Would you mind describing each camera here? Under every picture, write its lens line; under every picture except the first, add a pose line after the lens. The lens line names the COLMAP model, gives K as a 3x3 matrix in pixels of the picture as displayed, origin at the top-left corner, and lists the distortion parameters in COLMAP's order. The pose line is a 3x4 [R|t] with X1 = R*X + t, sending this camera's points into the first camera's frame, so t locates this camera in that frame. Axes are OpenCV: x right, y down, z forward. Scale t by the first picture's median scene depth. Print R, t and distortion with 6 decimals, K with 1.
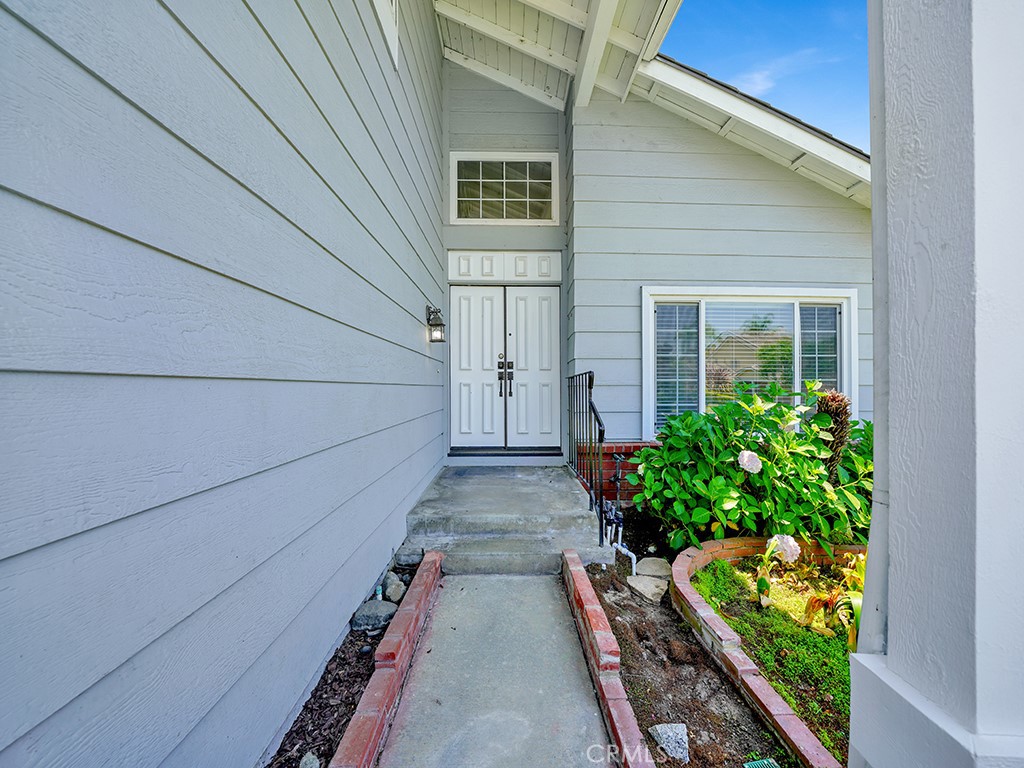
lens RADIAL K [[362.5, 0, 512.0], [0, 362.5, 384.0], [0, 0, 1]] dist [-0.023119, 0.000332]
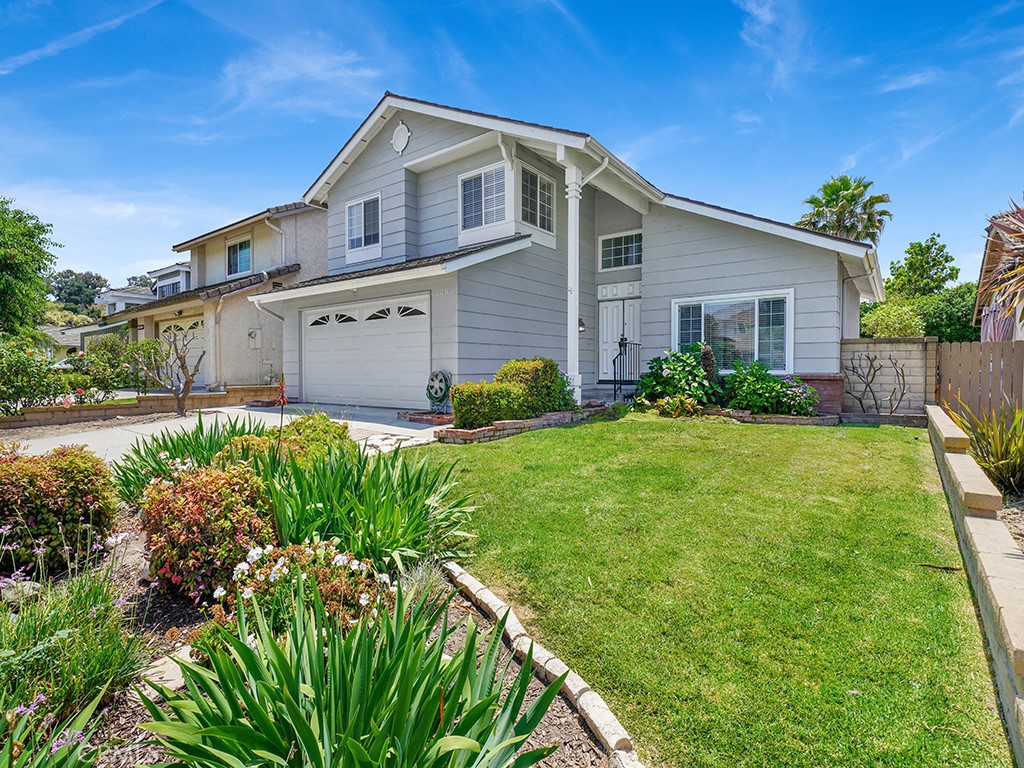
lens RADIAL K [[503.3, 0, 512.0], [0, 503.3, 384.0], [0, 0, 1]] dist [0.000311, 0.000014]
pose [[0.778960, 0.018004, -0.626815, 1.262894], [0.002671, 0.999483, 0.032027, 0.104230], [0.627068, -0.026622, 0.778509, -1.578294]]
